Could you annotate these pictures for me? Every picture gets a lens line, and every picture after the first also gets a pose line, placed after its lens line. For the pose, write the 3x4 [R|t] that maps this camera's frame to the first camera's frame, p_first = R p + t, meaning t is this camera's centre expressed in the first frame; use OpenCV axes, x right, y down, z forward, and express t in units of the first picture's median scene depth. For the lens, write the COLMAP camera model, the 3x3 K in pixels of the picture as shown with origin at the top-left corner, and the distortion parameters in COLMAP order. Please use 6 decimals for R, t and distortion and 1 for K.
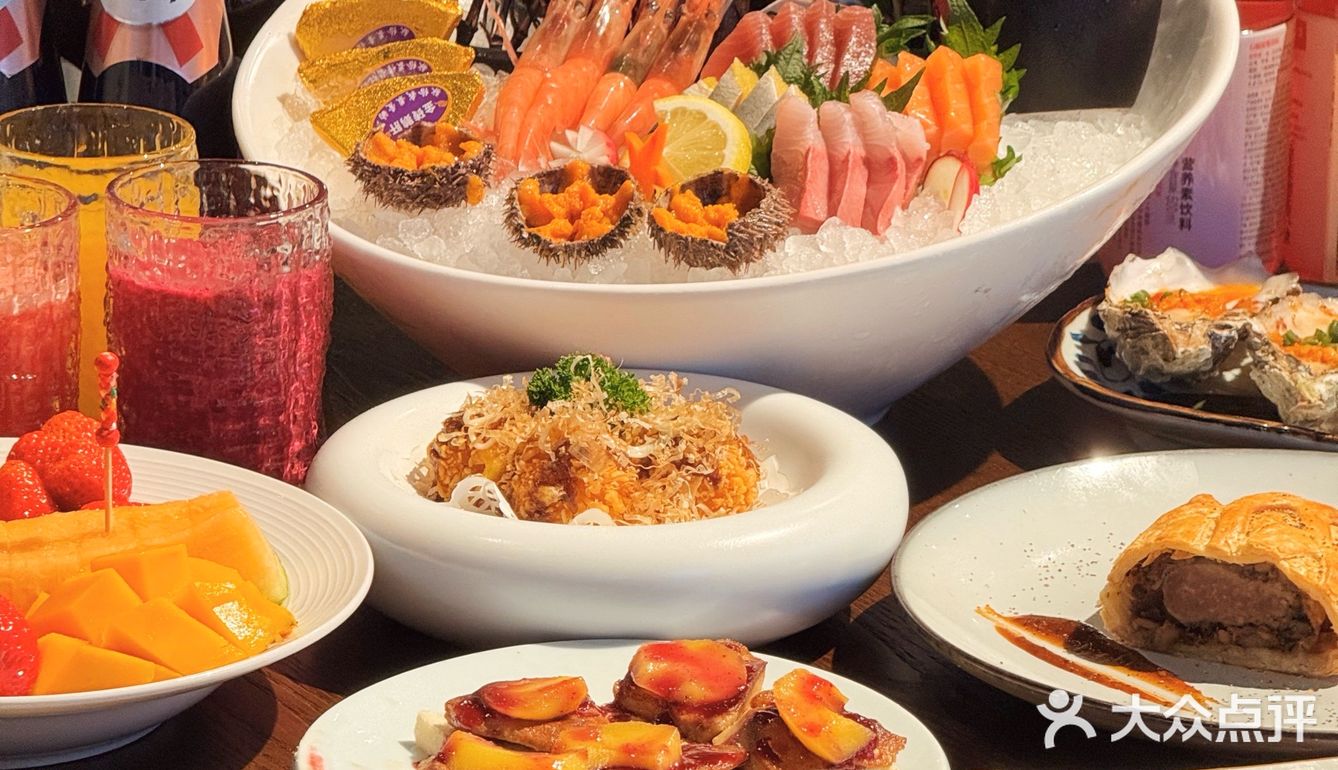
lens RADIAL K [[5746.3, 0, 669.0], [0, 5746.3, 385.0], [0, 0, 1]] dist [0.168056, 5.796996]
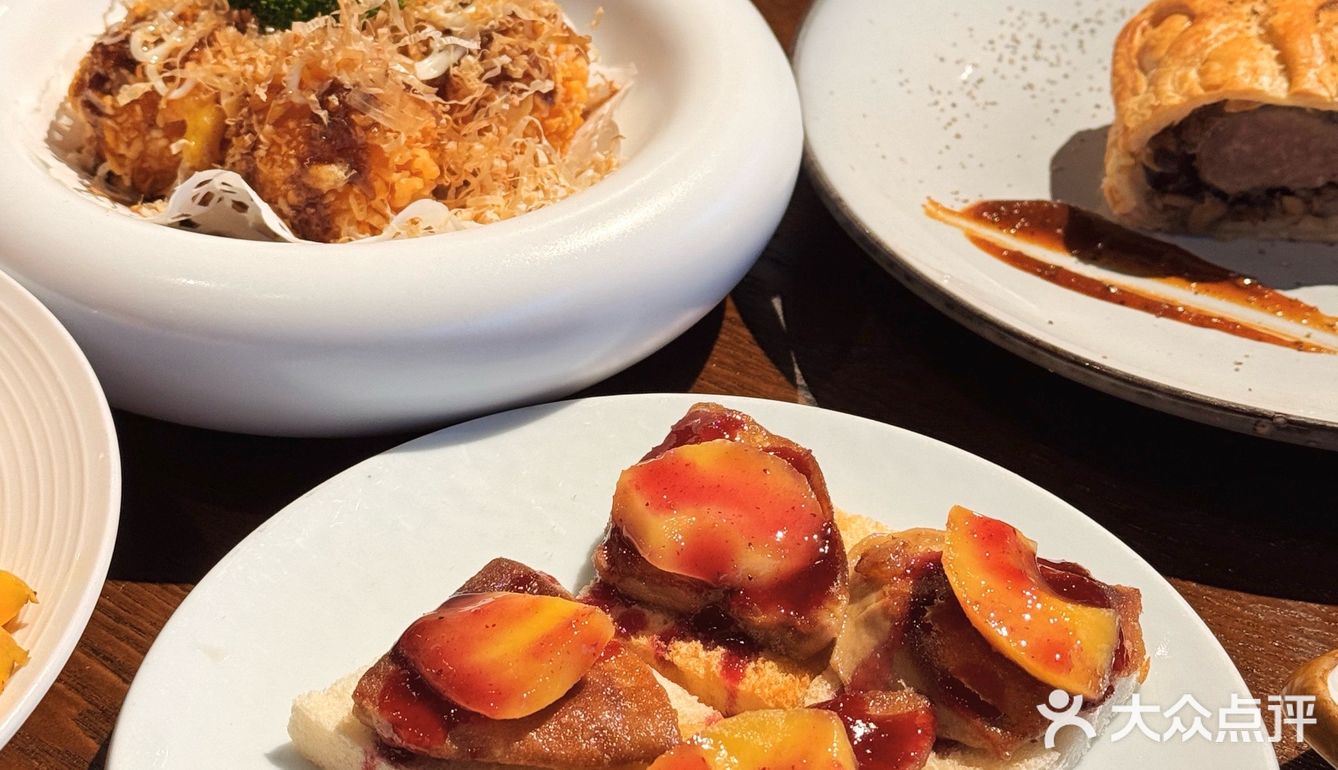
lens RADIAL K [[2390.9, 0, 672.0], [0, 2390.9, 481.4], [0, 0, 1]] dist [0.077812, 0.202138]
pose [[0.934655, -0.217920, 0.280945, -0.066265], [0.105780, 0.924807, 0.365434, -0.041565], [-0.339456, -0.311836, 0.887428, 0.746316]]
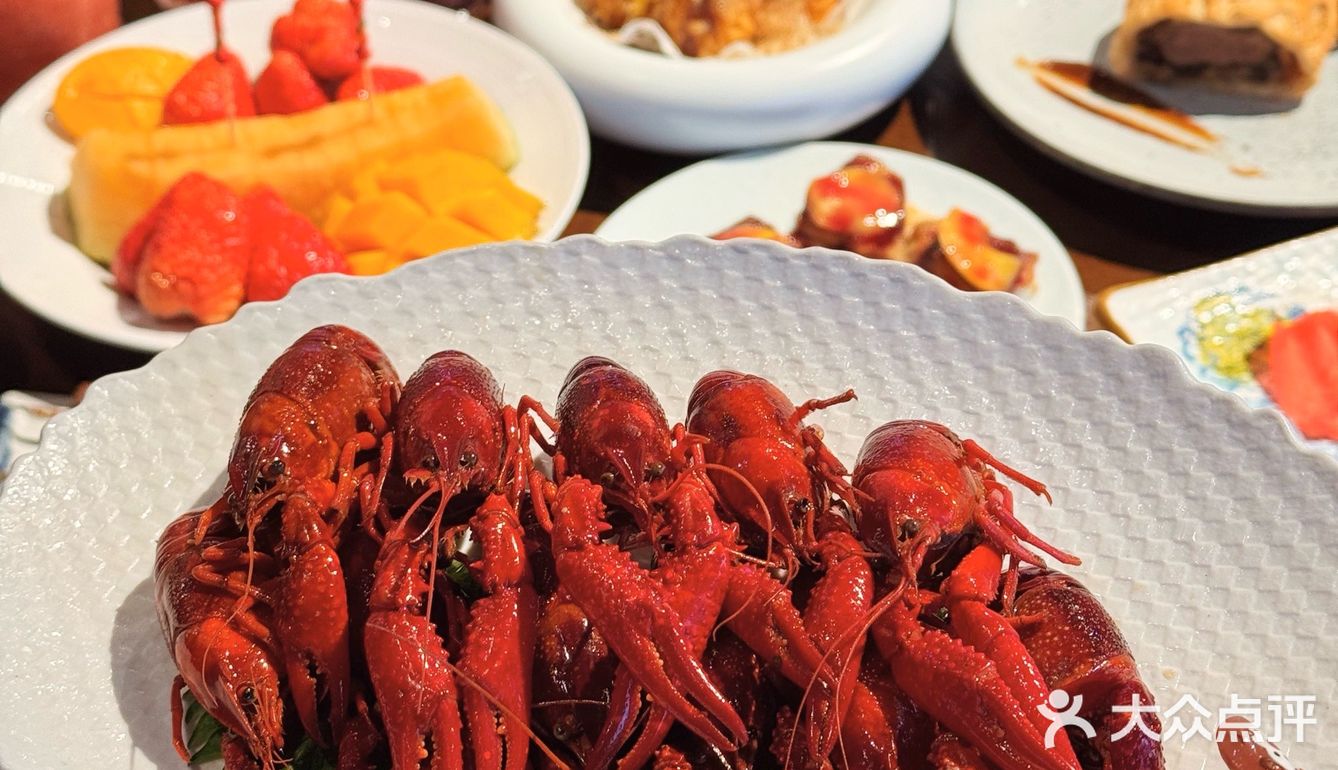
lens RADIAL K [[2459.1, 0, 669.0], [0, 2459.1, 385.0], [0, 0, 1]] dist [0.028073, 0.554350]
pose [[0.987589, -0.136321, 0.078005, -0.081326], [0.094050, 0.911053, 0.401420, -0.130546], [-0.125789, -0.389101, 0.912566, 0.464752]]
